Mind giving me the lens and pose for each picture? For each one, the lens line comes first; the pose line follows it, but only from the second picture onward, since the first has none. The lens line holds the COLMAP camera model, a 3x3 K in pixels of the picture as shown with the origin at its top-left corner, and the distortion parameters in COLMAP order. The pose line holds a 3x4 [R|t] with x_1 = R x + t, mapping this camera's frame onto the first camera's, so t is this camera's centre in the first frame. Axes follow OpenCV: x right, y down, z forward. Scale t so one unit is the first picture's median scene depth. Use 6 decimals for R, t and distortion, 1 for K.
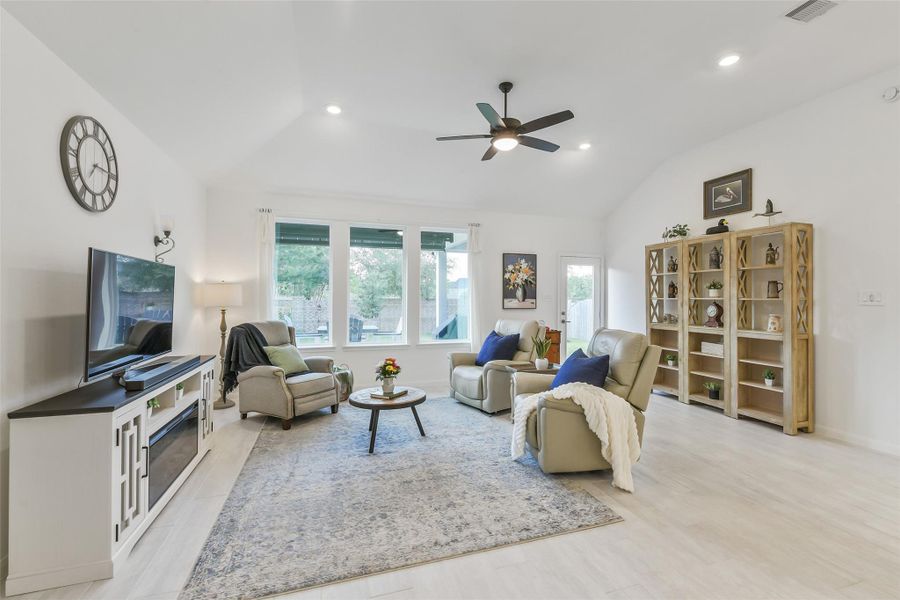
lens RADIAL K [[386.6, 0, 451.3], [0, 386.6, 296.4], [0, 0, 1]] dist [0.004518, -0.003841]
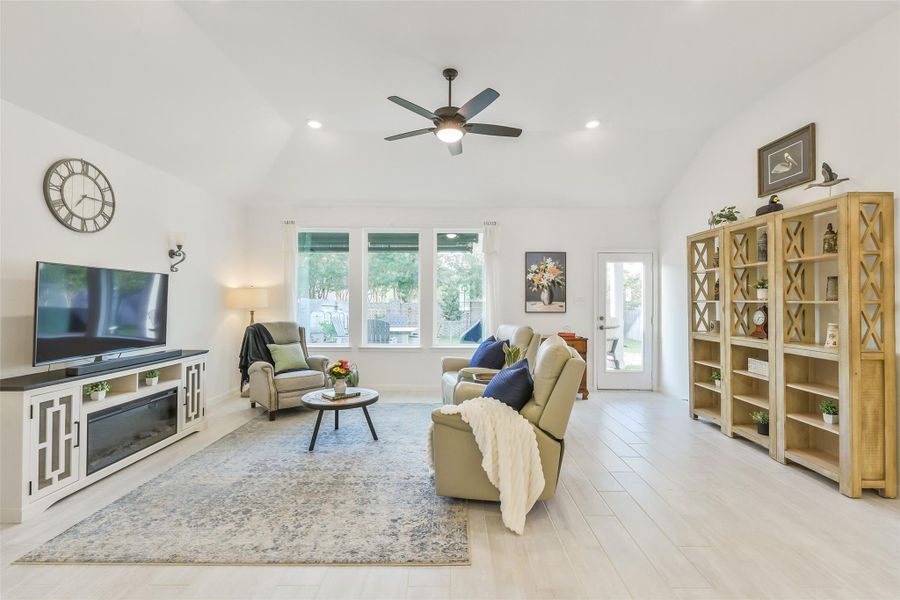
lens RADIAL K [[386.6, 0, 451.3], [0, 386.6, 296.4], [0, 0, 1]] dist [0.004518, -0.003841]
pose [[0.950708, -0.004563, -0.310055, 0.358293], [0.002095, 0.999963, -0.008292, 0.001452], [0.310081, 0.007234, 0.950683, 0.098838]]
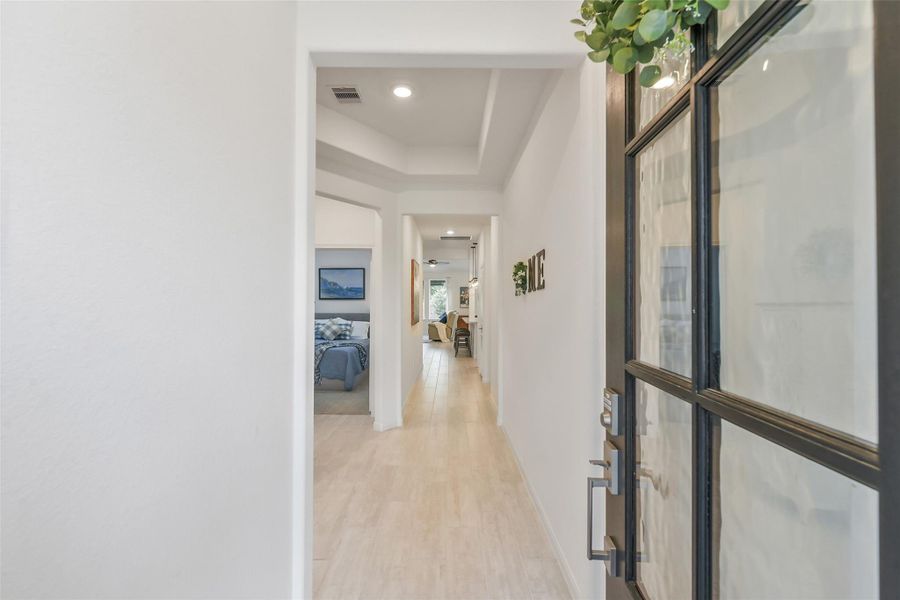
lens RADIAL K [[386.6, 0, 451.3], [0, 386.6, 296.4], [0, 0, 1]] dist [0.004518, -0.003841]
pose [[0.954394, -0.005607, -0.298498, 1.264589], [0.000379, 0.999846, -0.017571, 0.002194], [0.298550, 0.016656, 0.954249, -2.314037]]
